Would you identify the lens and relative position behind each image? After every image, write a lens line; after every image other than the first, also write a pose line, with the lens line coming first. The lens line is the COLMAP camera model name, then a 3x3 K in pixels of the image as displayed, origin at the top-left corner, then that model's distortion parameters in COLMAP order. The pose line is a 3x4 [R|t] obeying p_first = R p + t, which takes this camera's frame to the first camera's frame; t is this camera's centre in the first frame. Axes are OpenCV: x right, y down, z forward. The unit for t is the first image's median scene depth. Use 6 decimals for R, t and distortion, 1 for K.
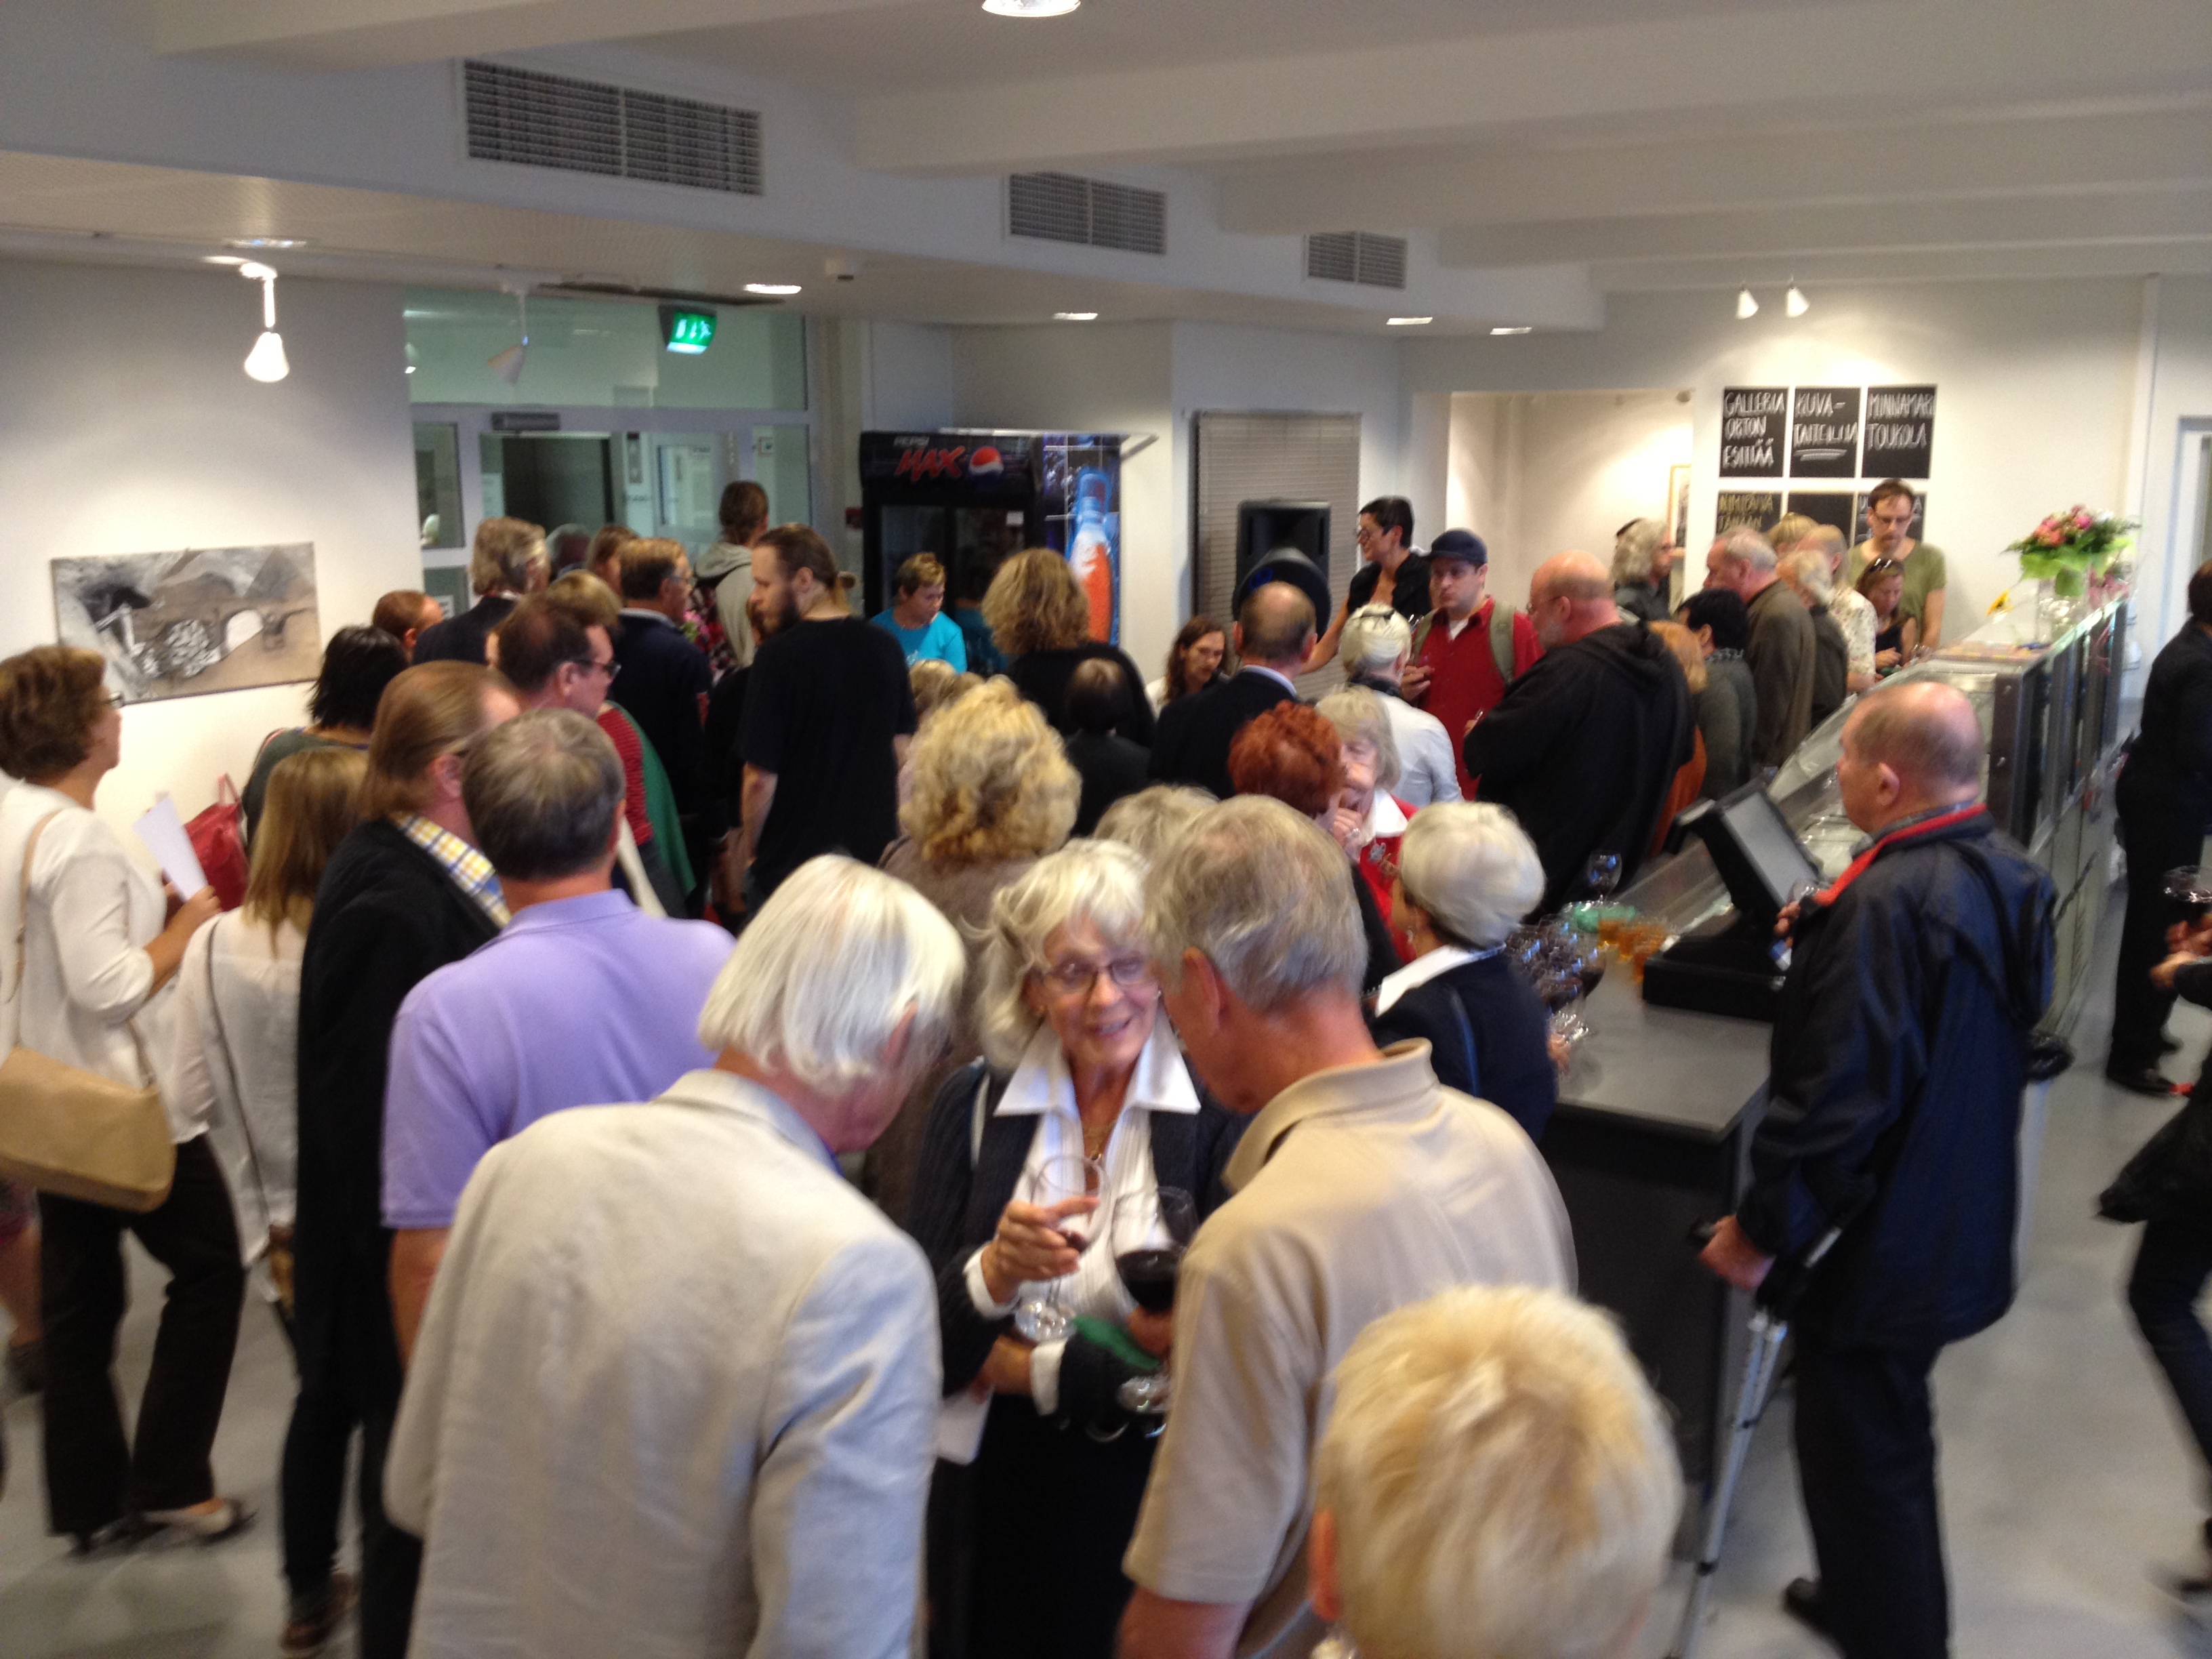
lens RADIAL K [[2077.3, 0, 1119.1], [0, 2077.3, 818.6], [0, 0, 1]] dist [0.177924, -0.412604]
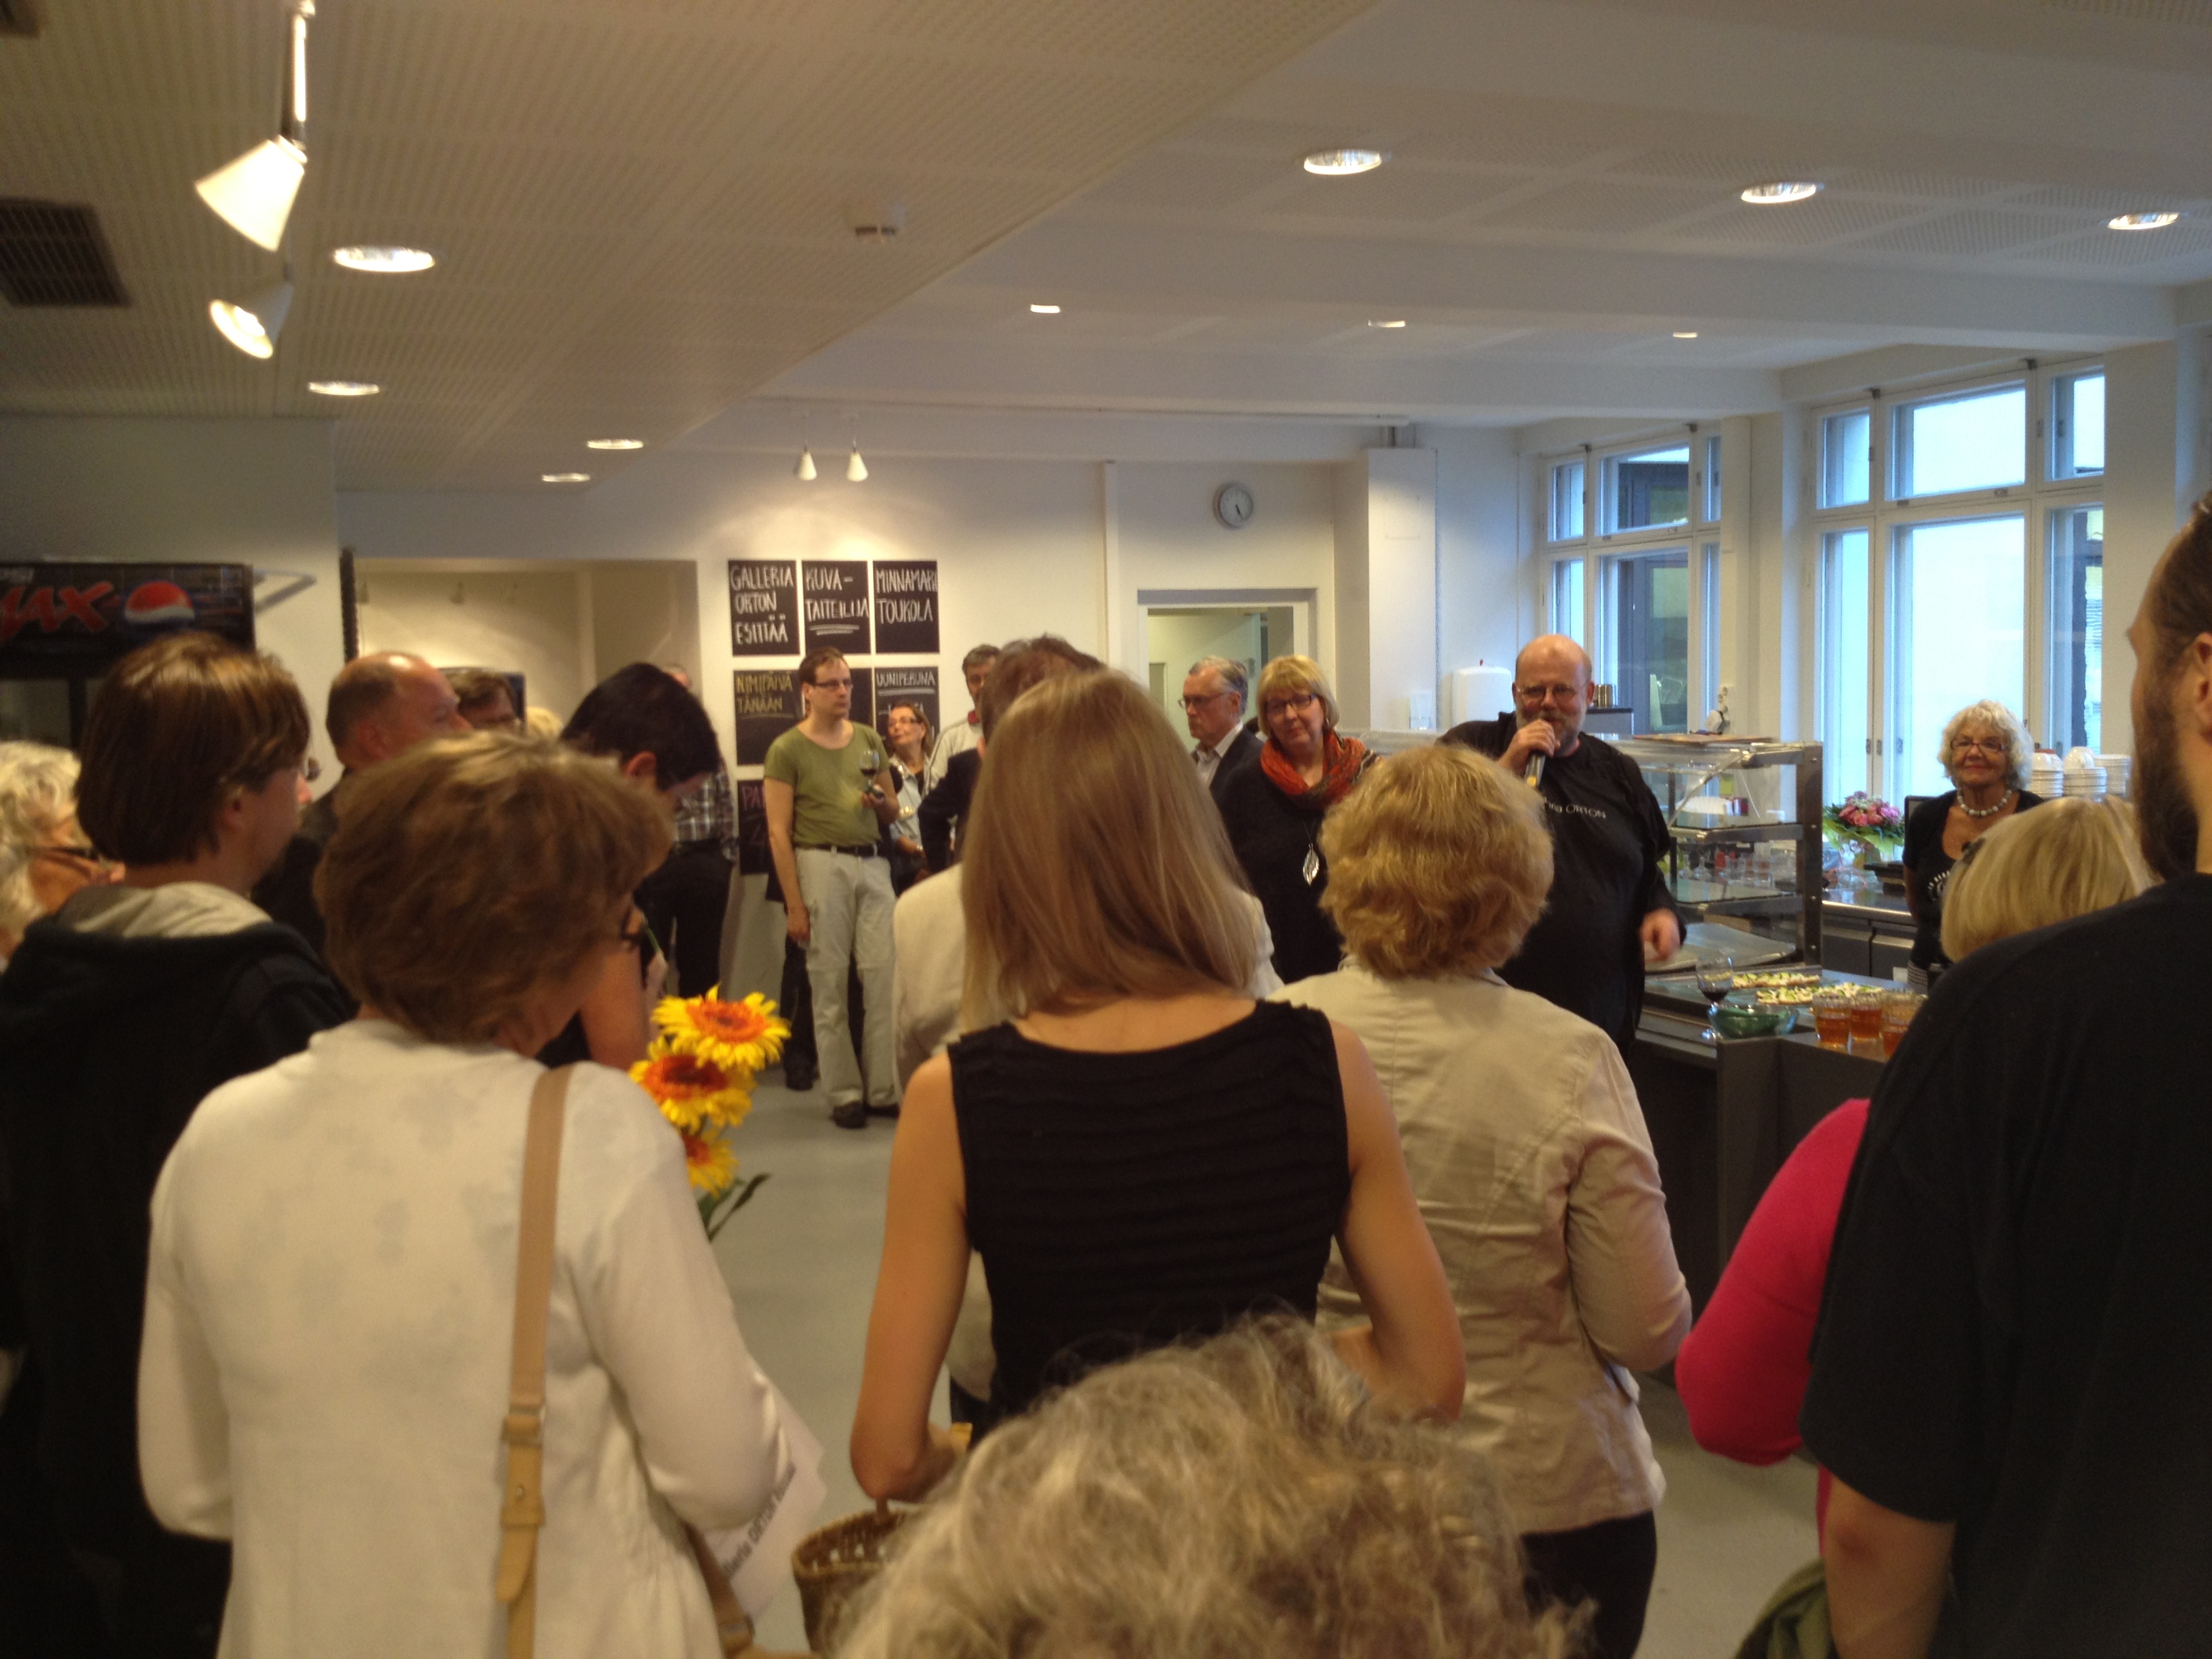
lens RADIAL K [[2077.3, 0, 1119.1], [0, 2077.3, 818.6], [0, 0, 1]] dist [0.177924, -0.412604]
pose [[0.609970, -0.069838, 0.789341, -0.371338], [0.169942, 0.984461, -0.044222, -0.026444], [-0.773987, 0.161117, 0.612360, 0.362533]]
